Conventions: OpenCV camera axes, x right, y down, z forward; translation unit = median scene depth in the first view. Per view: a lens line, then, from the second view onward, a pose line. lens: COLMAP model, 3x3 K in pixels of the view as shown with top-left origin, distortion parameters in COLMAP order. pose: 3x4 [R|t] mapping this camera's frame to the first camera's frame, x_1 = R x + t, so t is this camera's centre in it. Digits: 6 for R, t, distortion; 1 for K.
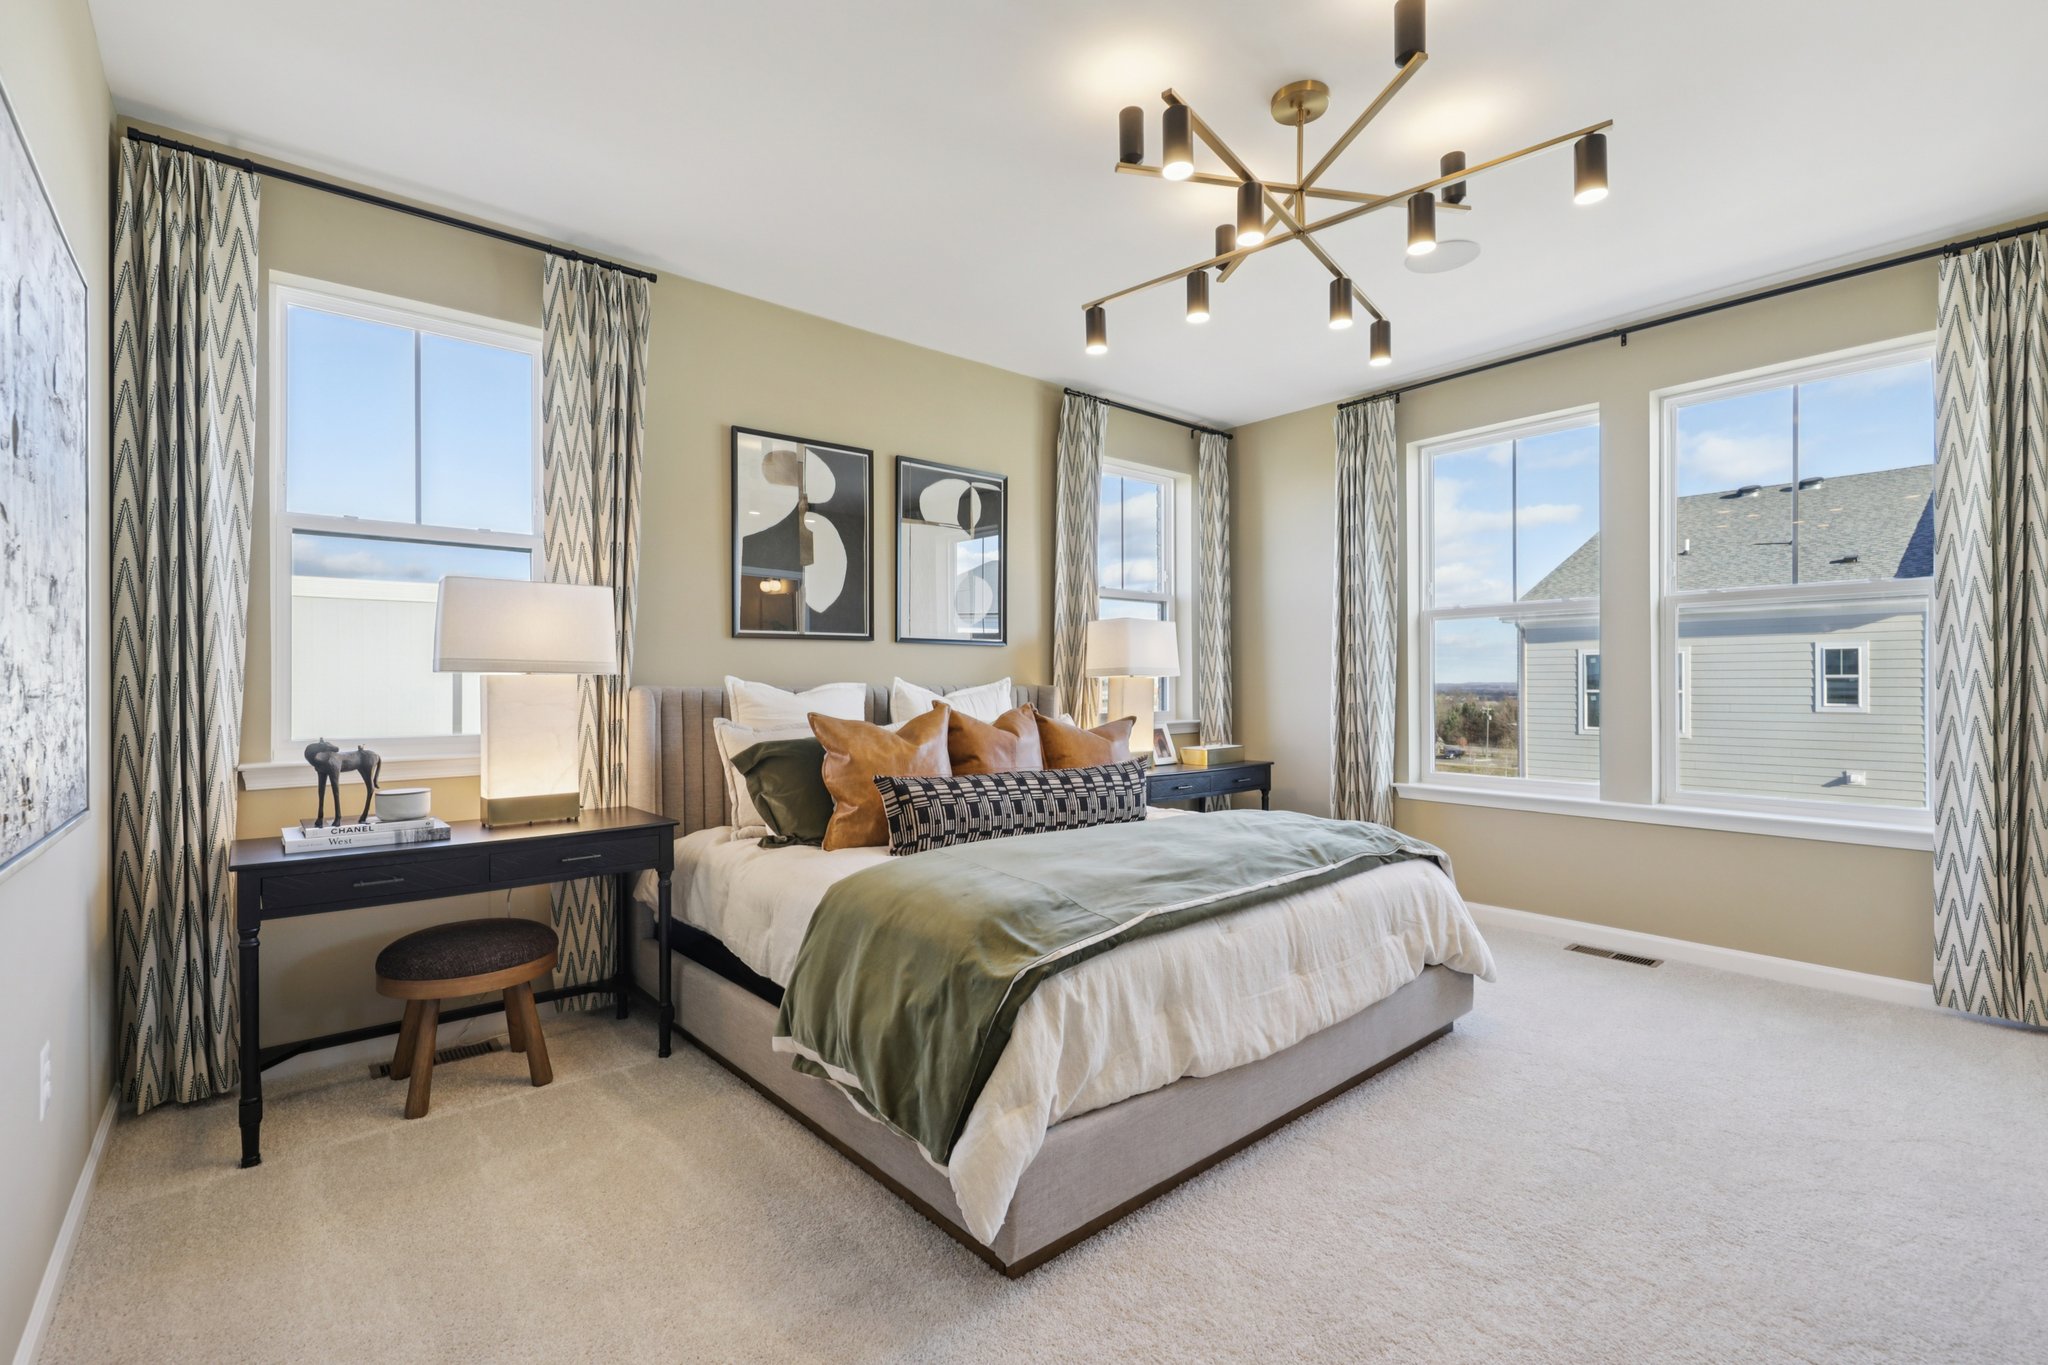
lens RADIAL K [[912.3, 0, 1031.4], [0, 912.3, 644.0], [0, 0, 1]] dist [0.019313, -0.008502]
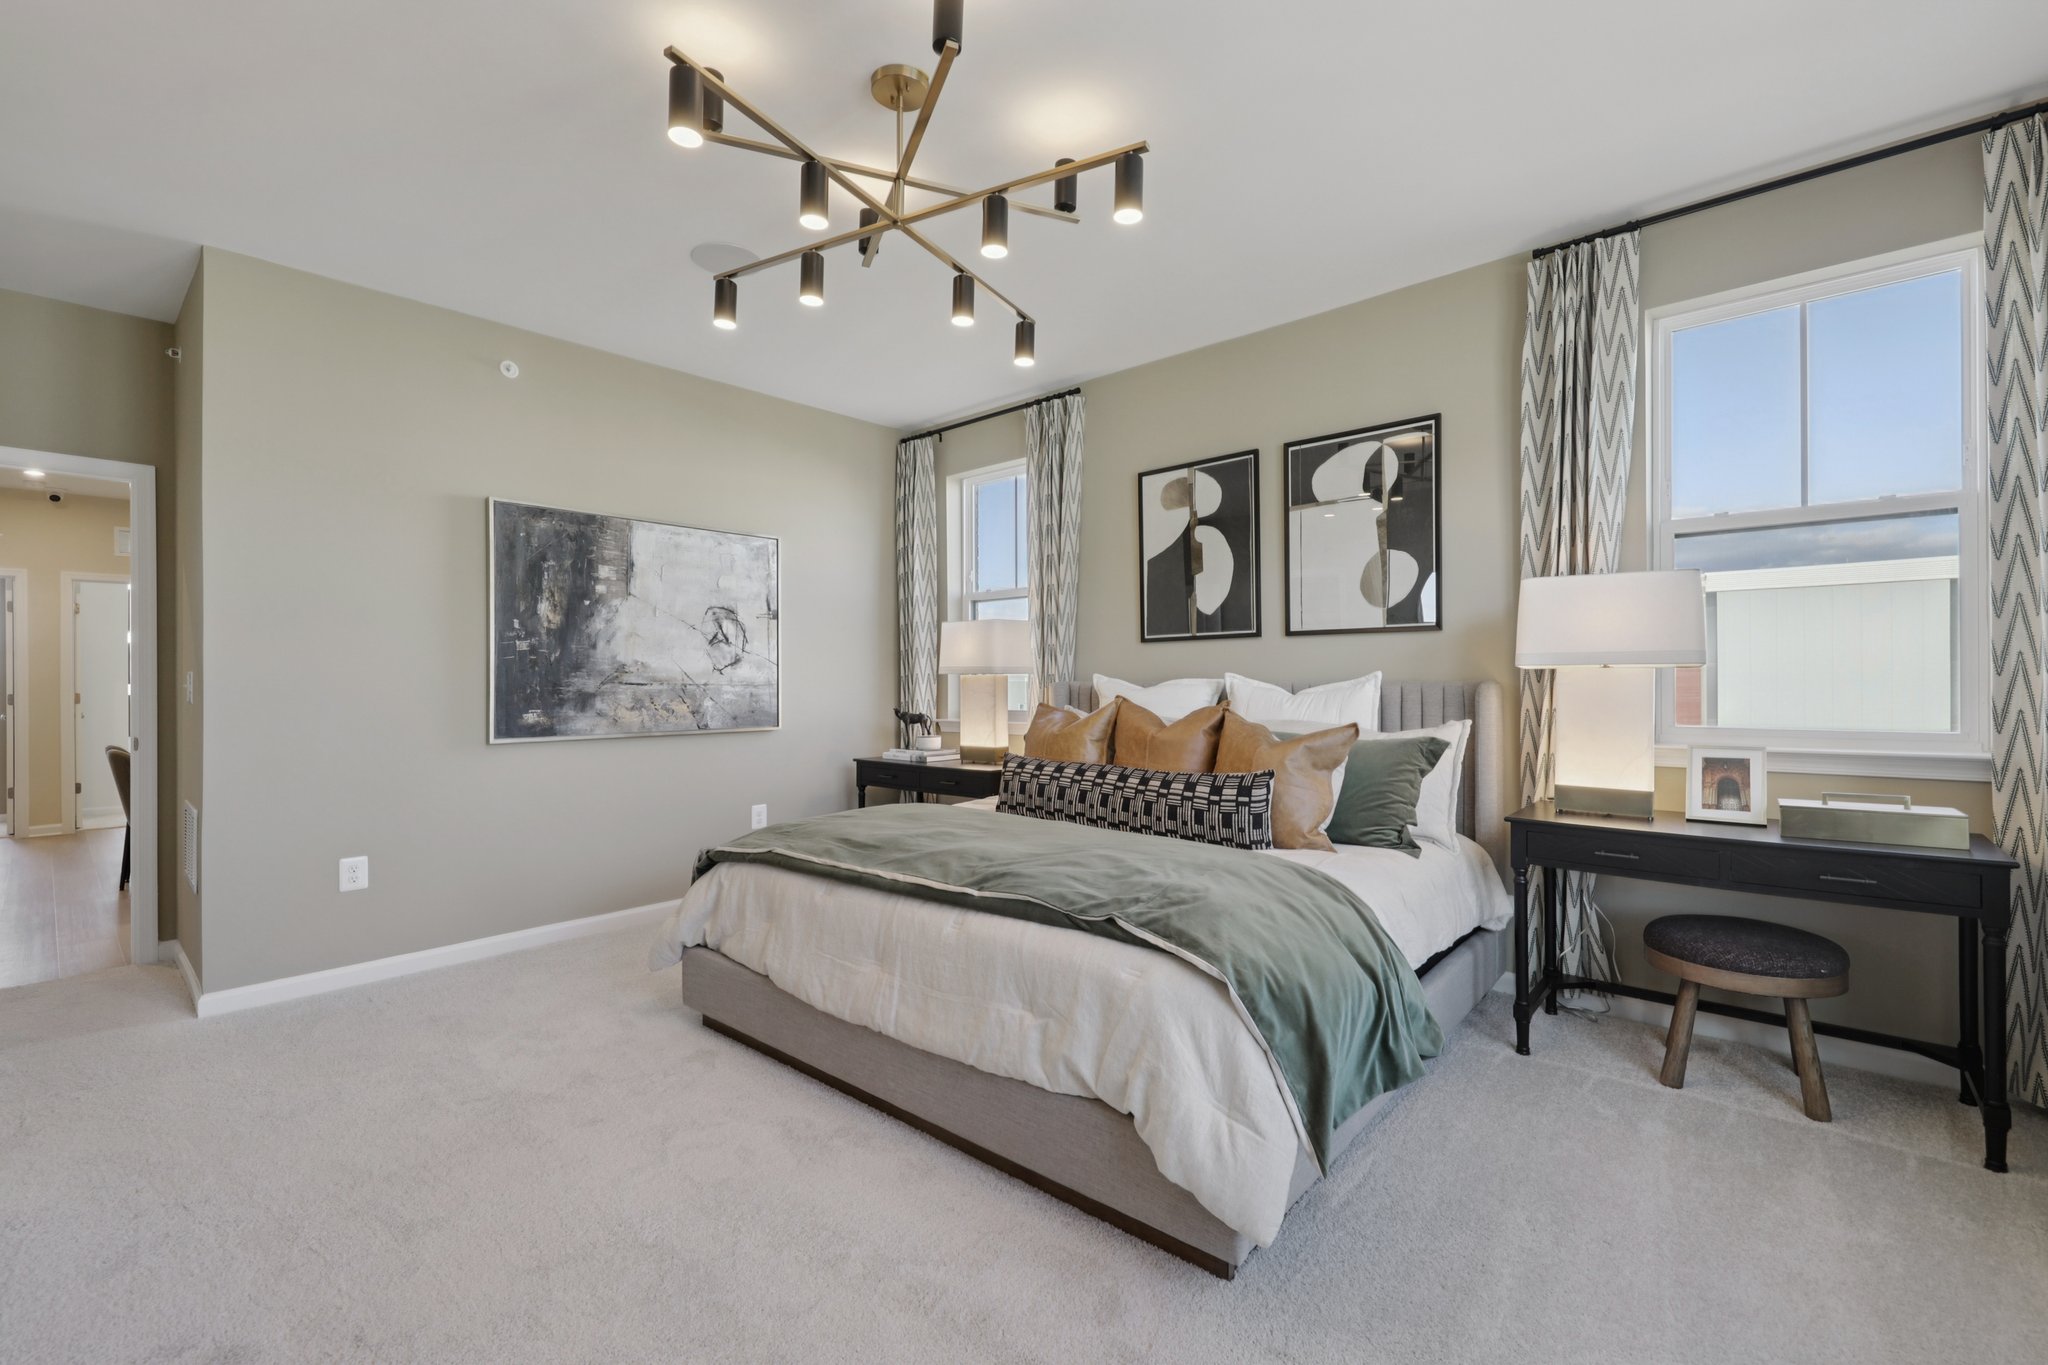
lens RADIAL K [[858.1, 0, 1024.8], [0, 858.1, 676.1], [0, 0, 1]] dist [-0.016865, -0.000027]
pose [[0.126924, -0.001261, -0.991912, 0.766044], [0.045943, 0.998933, 0.004608, 0.024242], [0.990848, -0.046156, 0.126847, 0.644518]]
